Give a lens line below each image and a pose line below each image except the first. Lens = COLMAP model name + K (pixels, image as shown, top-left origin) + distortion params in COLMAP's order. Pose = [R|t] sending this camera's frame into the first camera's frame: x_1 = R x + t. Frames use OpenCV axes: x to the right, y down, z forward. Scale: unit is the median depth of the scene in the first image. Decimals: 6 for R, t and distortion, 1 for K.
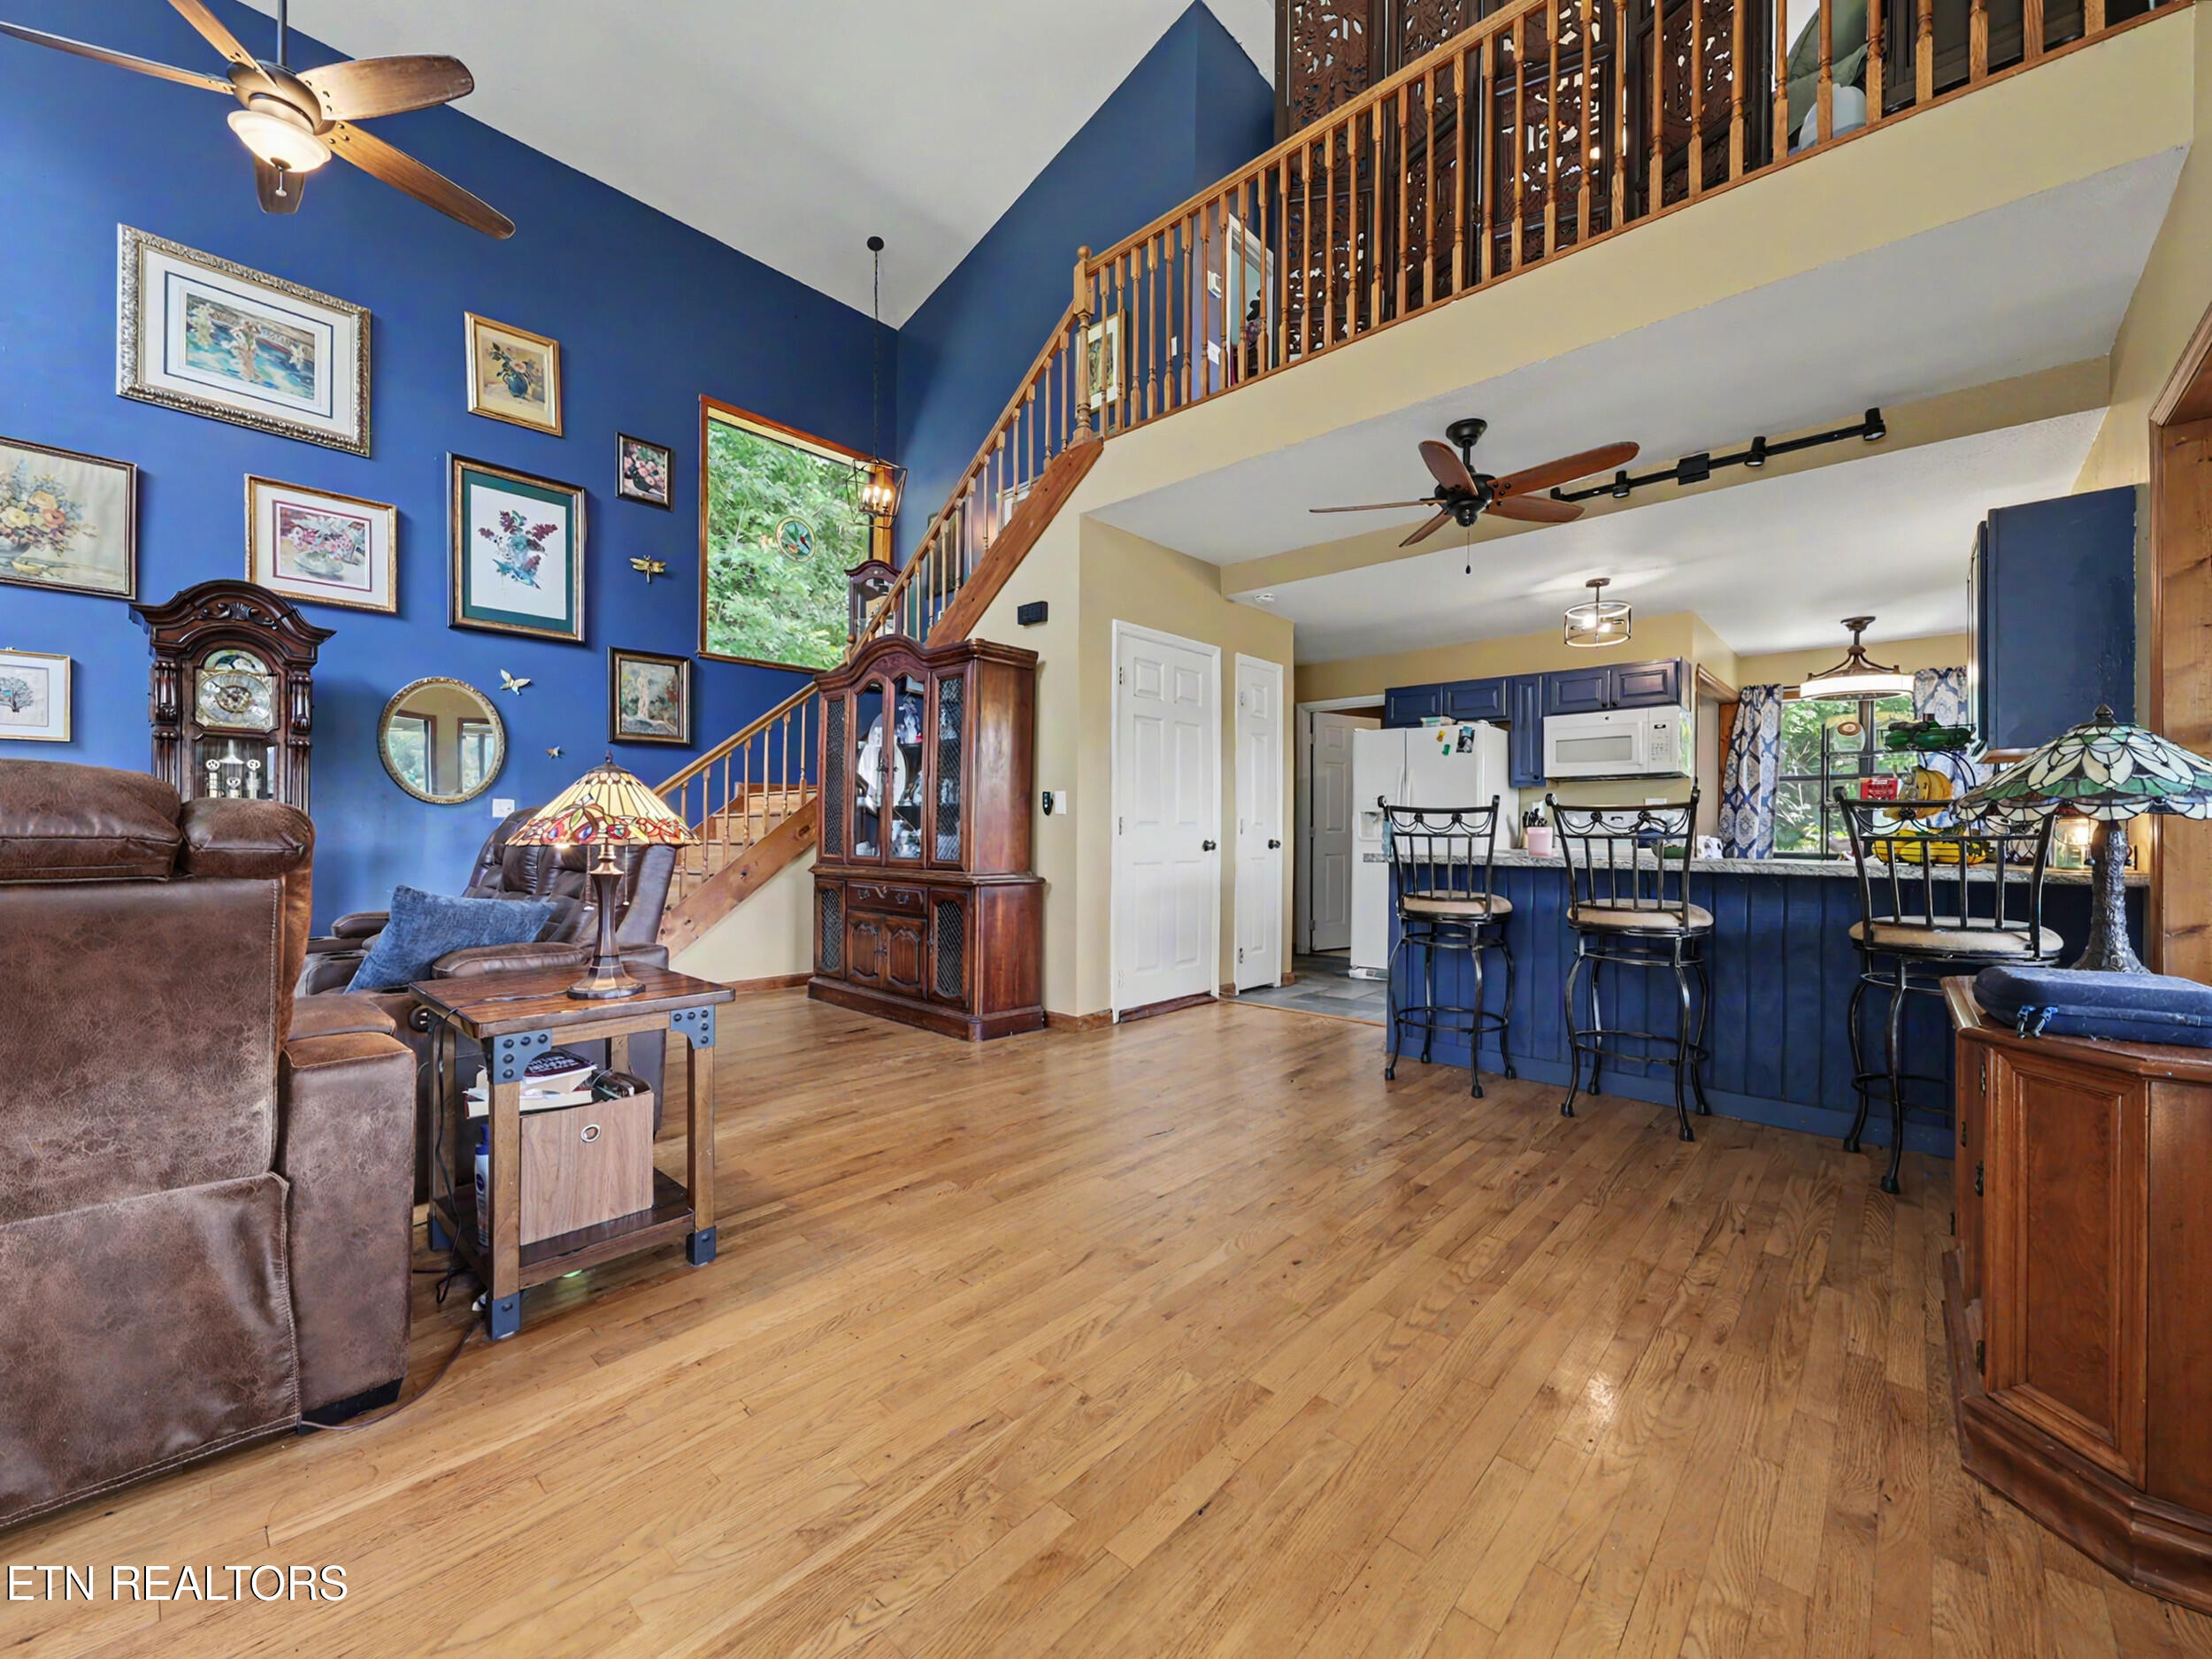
lens RADIAL K [[879.3, 0, 1106.0], [0, 879.3, 829.5], [0, 0, 1]] dist [0.012427, 0.000400]
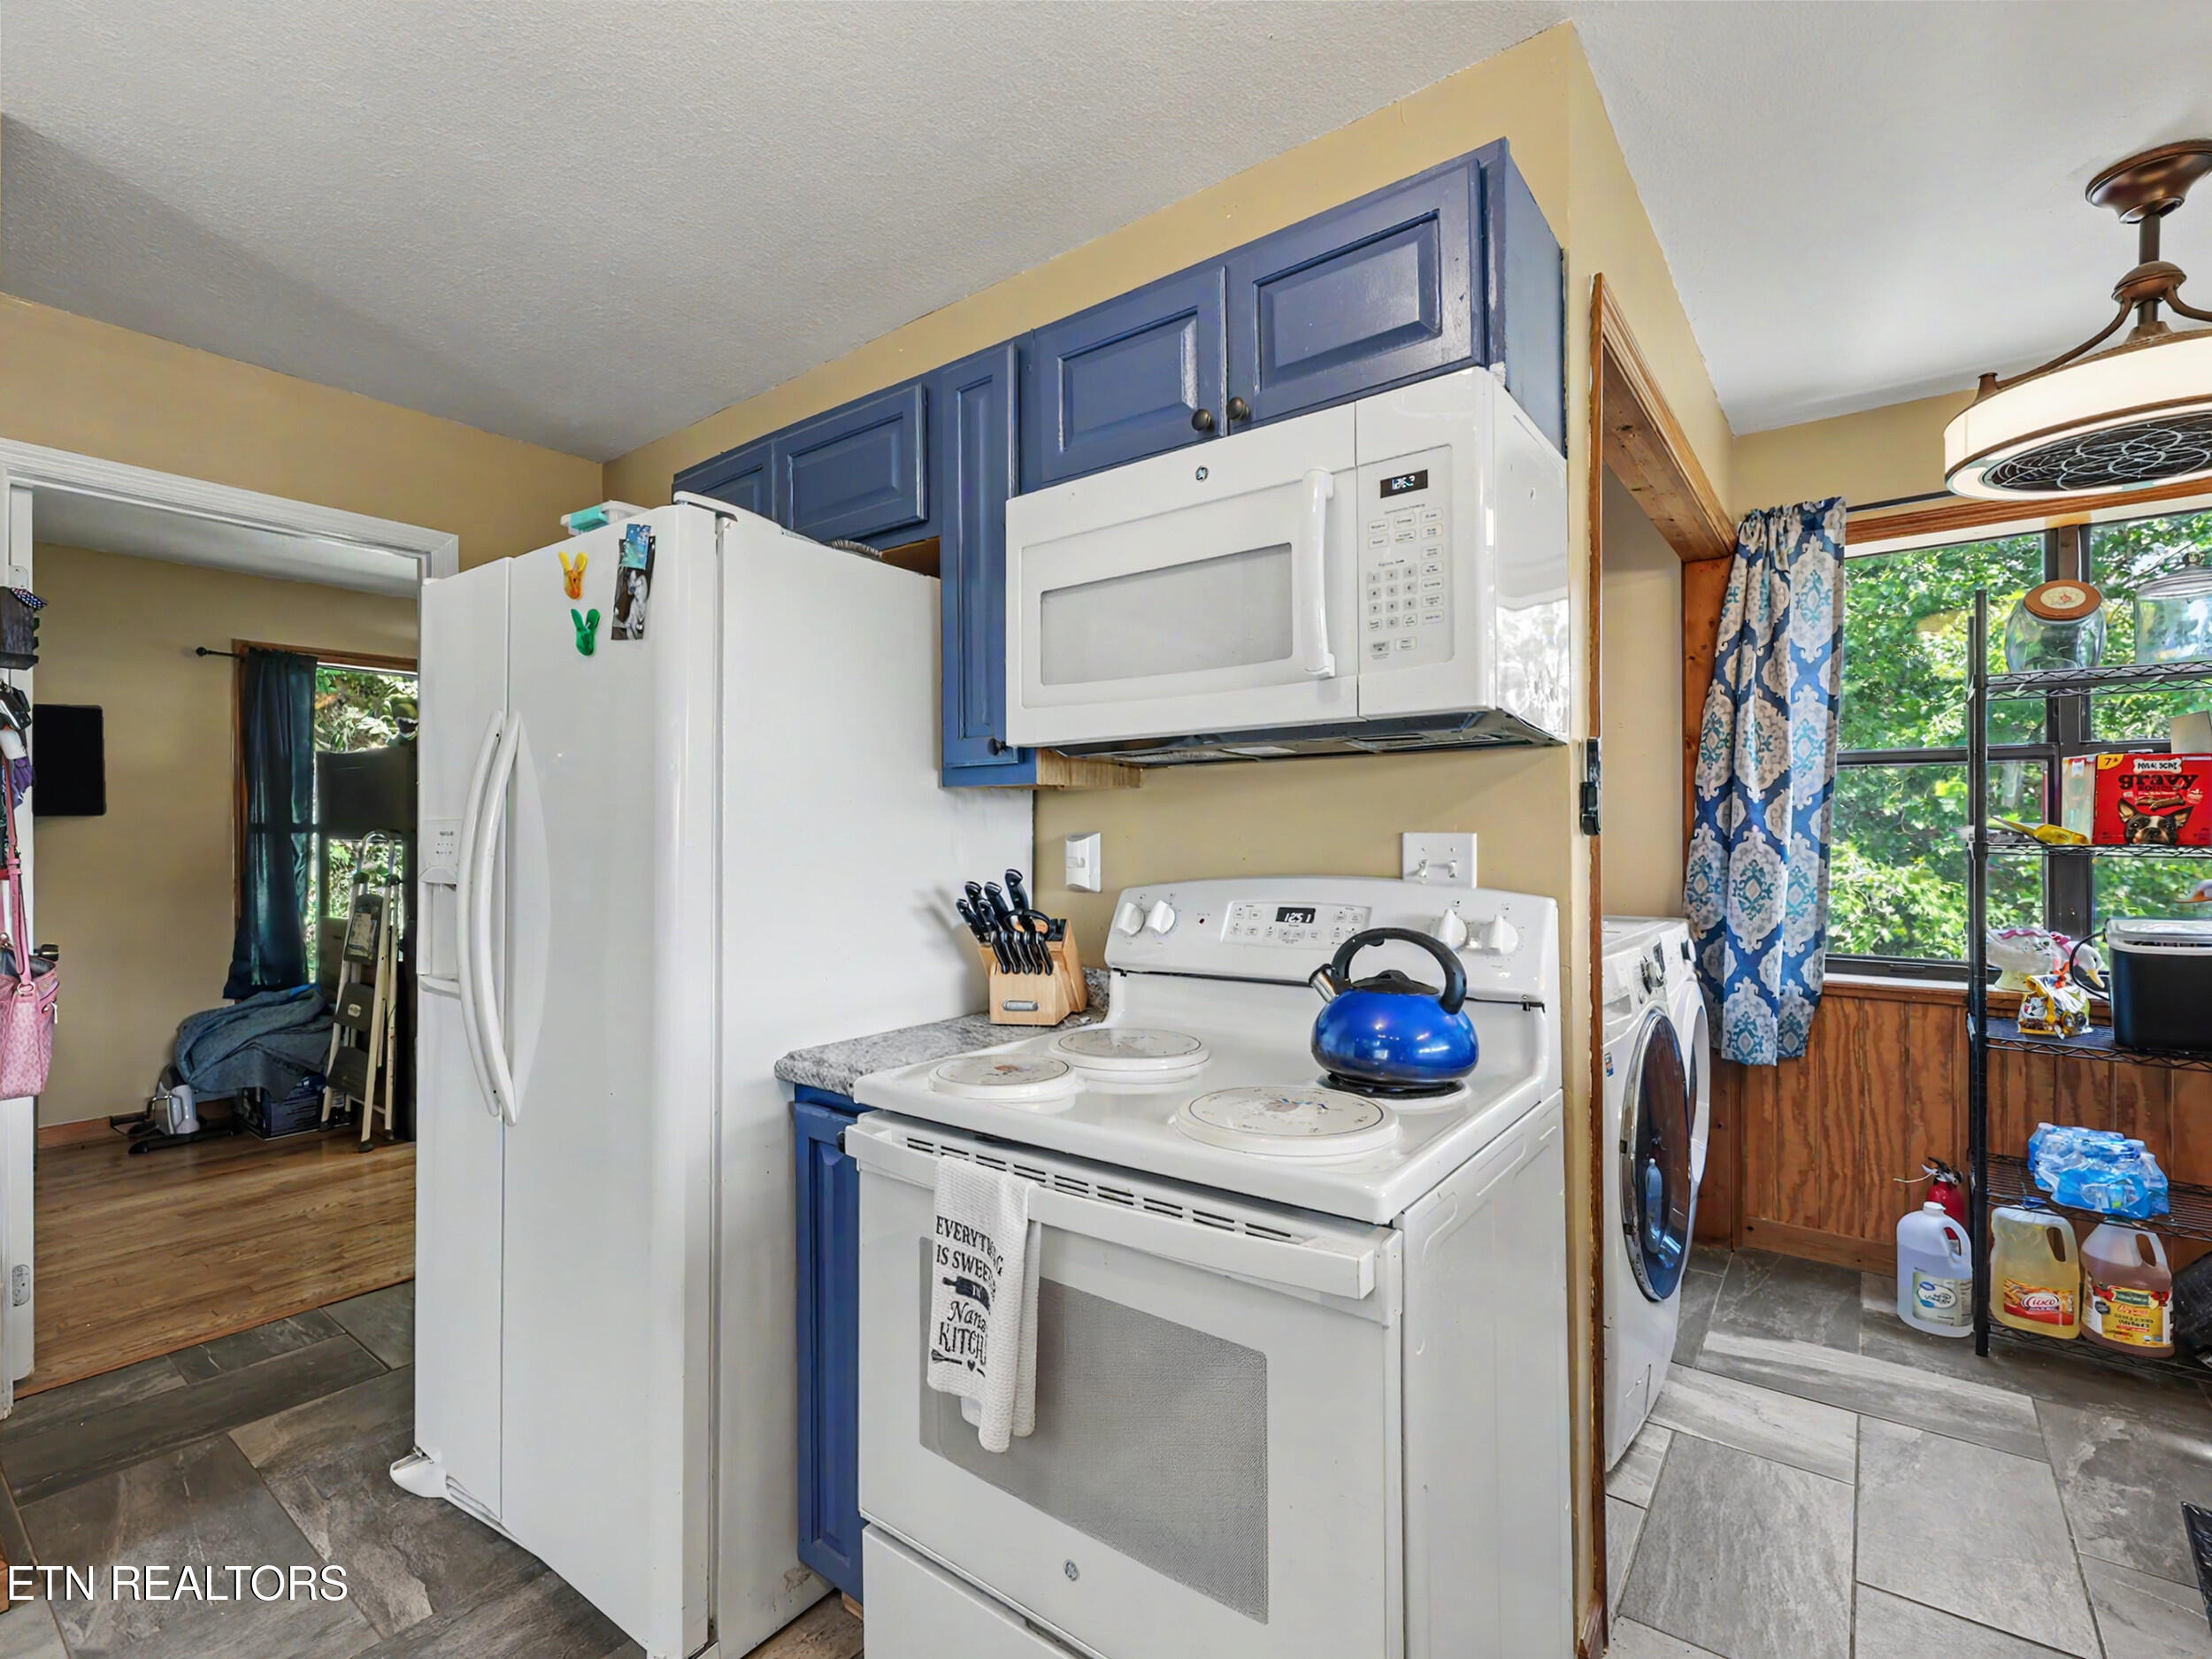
lens RADIAL K [[1042.2, 0, 1106.0], [0, 1042.2, 829.5], [0, 0, 1]] dist [0.003116, 0.000329]
pose [[0.995415, -0.009295, 0.095201, 0.545113], [0.009288, 0.999957, 0.000524, -0.040912], [-0.095202, 0.000363, 0.995458, 0.782902]]
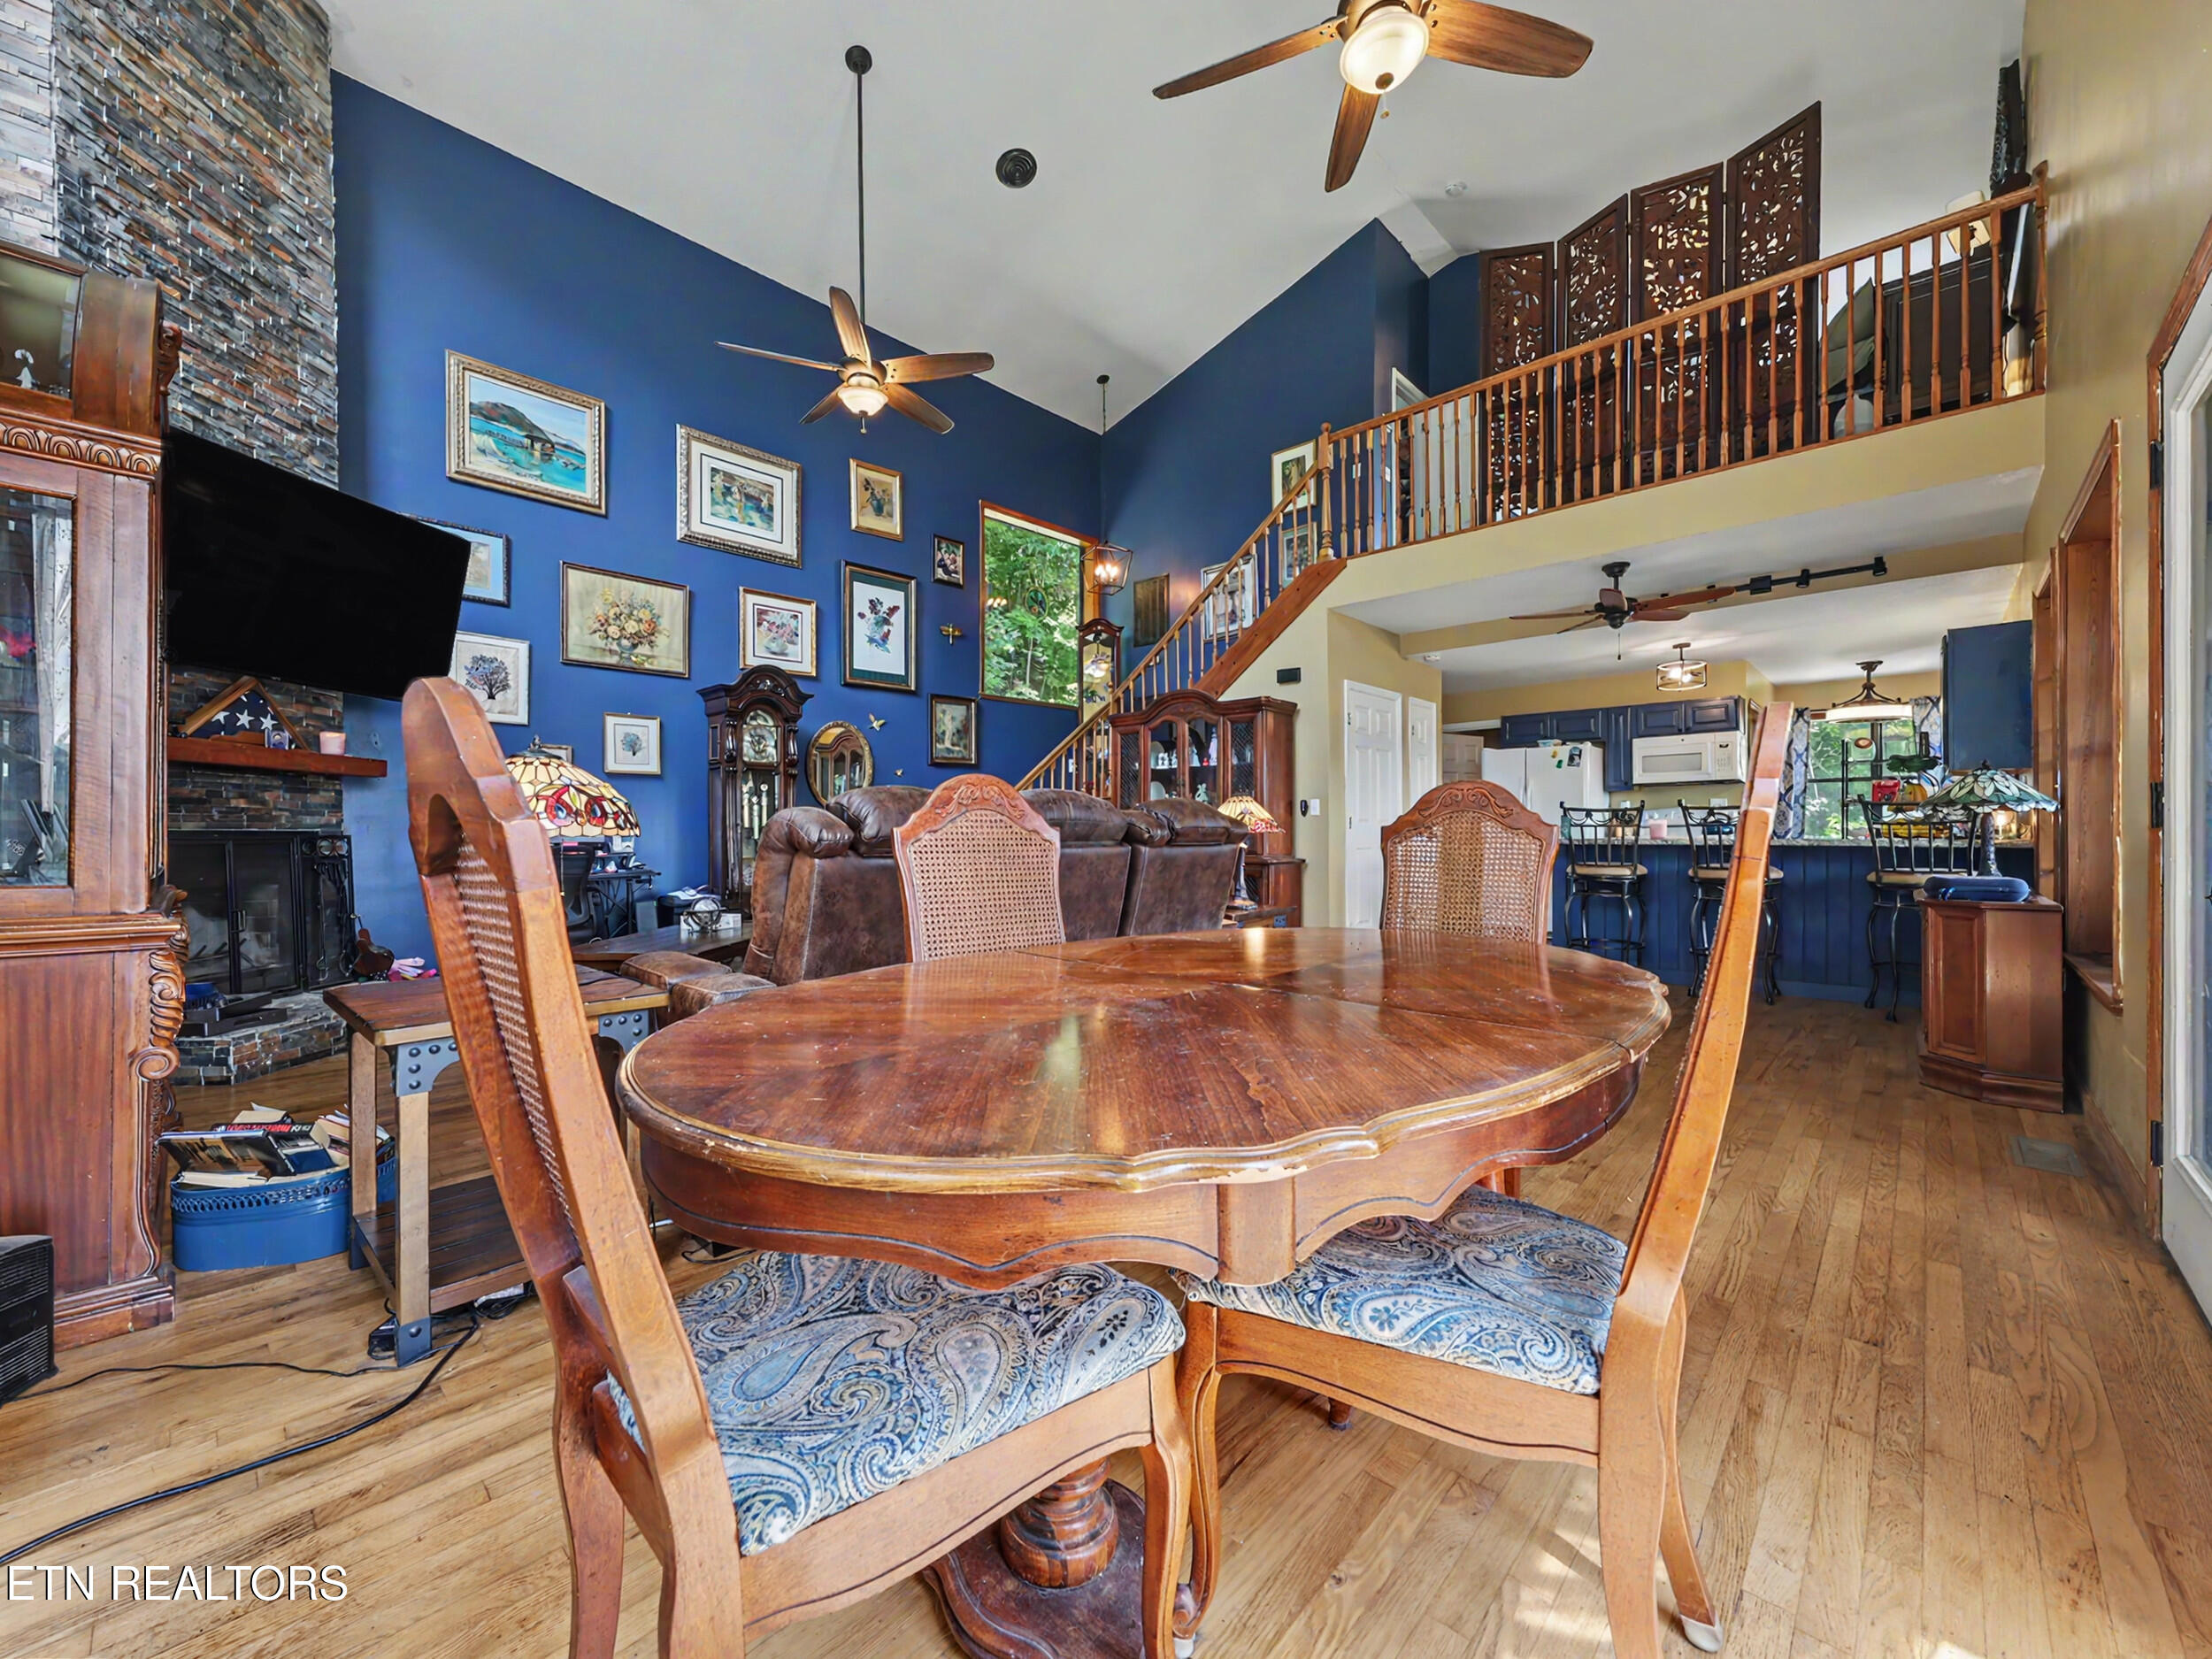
lens RADIAL K [[873.5, 0, 1108.6], [0, 873.5, 832.7], [0, 0, 1]] dist [-0.000639, 0.014098]
pose [[0.999892, -0.010601, -0.010183, -0.314811], [0.010635, 0.999938, 0.003287, 0.002964], [0.010148, -0.003395, 0.999943, -0.369504]]
